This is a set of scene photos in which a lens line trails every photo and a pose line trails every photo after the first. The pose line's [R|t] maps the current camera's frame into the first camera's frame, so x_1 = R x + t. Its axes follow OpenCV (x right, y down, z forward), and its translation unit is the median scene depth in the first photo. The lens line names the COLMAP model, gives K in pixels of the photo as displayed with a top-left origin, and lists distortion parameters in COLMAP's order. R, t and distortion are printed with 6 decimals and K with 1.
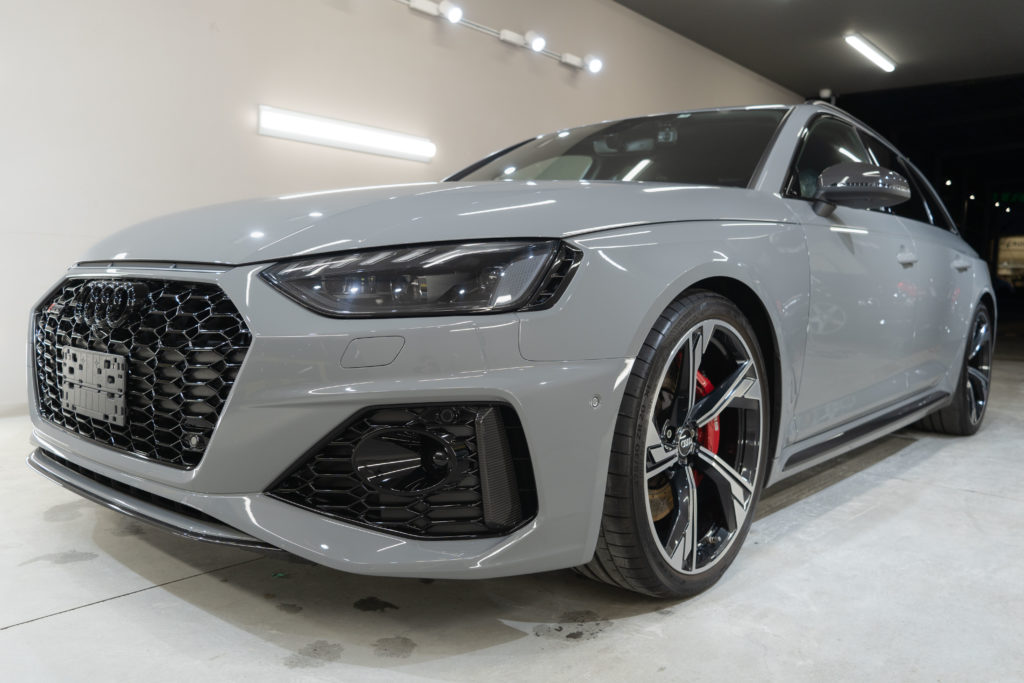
lens RADIAL K [[812.1, 0, 512.8], [0, 812.1, 343.0], [0, 0, 1]] dist [-0.011235, 0.000667]
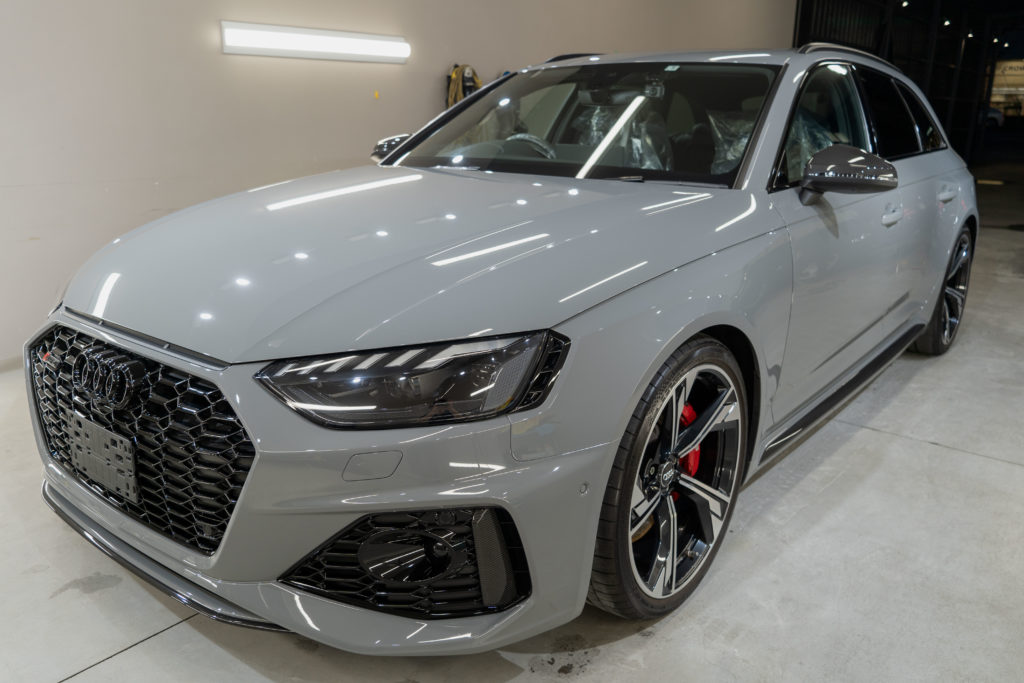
lens RADIAL K [[812.1, 0, 511.6], [0, 812.1, 343.9], [0, 0, 1]] dist [-0.011235, 0.000667]
pose [[0.999534, -0.025762, 0.016344, -0.004370], [0.021907, 0.978885, 0.203234, -0.276225], [-0.021234, -0.202781, 0.978994, -0.001306]]
